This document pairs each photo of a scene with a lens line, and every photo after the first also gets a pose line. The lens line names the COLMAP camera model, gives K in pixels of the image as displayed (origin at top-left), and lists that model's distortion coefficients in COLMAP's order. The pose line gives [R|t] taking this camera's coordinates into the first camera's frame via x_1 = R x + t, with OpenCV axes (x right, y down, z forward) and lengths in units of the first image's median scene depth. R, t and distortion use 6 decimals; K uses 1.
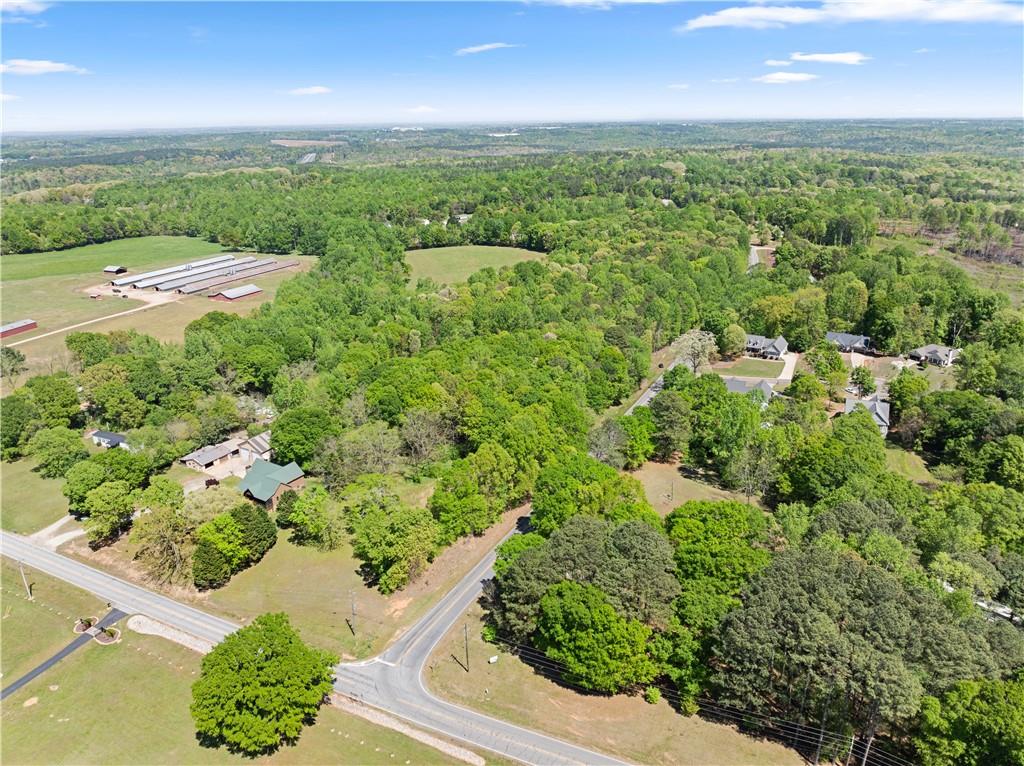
lens RADIAL K [[708.3, 0, 512.0], [0, 708.3, 383.0], [0, 0, 1]] dist [-0.034474, -0.001819]
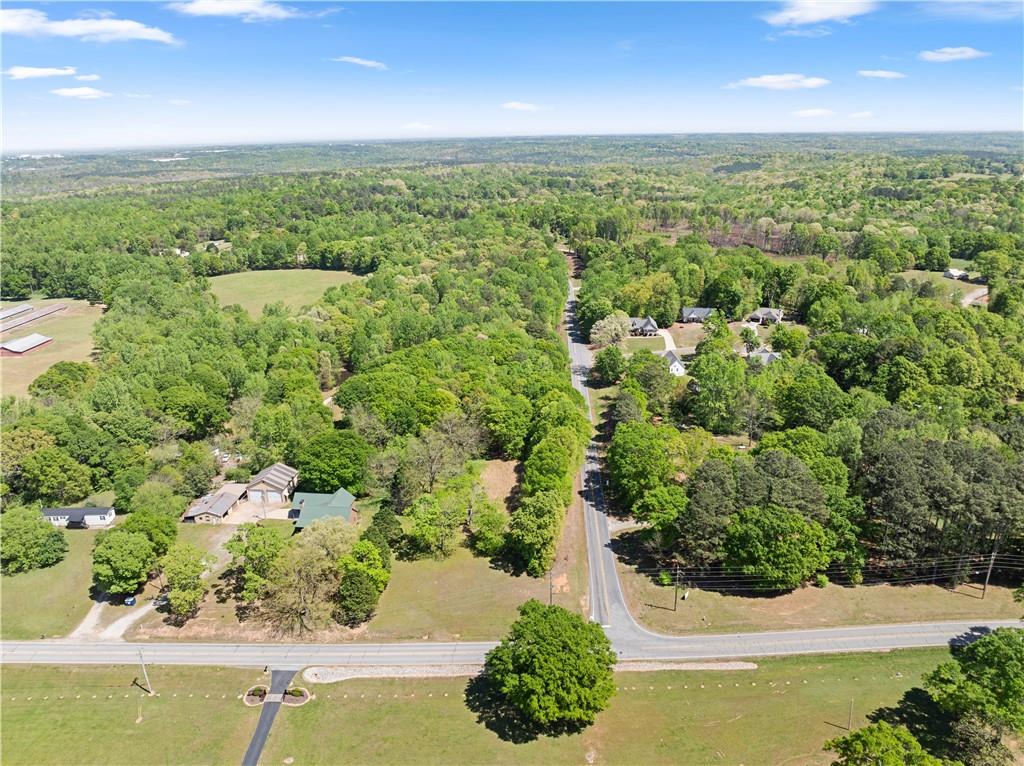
lens RADIAL K [[708.3, 0, 512.0], [0, 708.3, 383.0], [0, 0, 1]] dist [-0.034474, -0.001819]
pose [[0.905845, -0.142714, 0.398846, -0.321123], [0.153056, 0.988199, 0.005978, 0.001427], [-0.394992, 0.055630, 0.916999, 0.021866]]
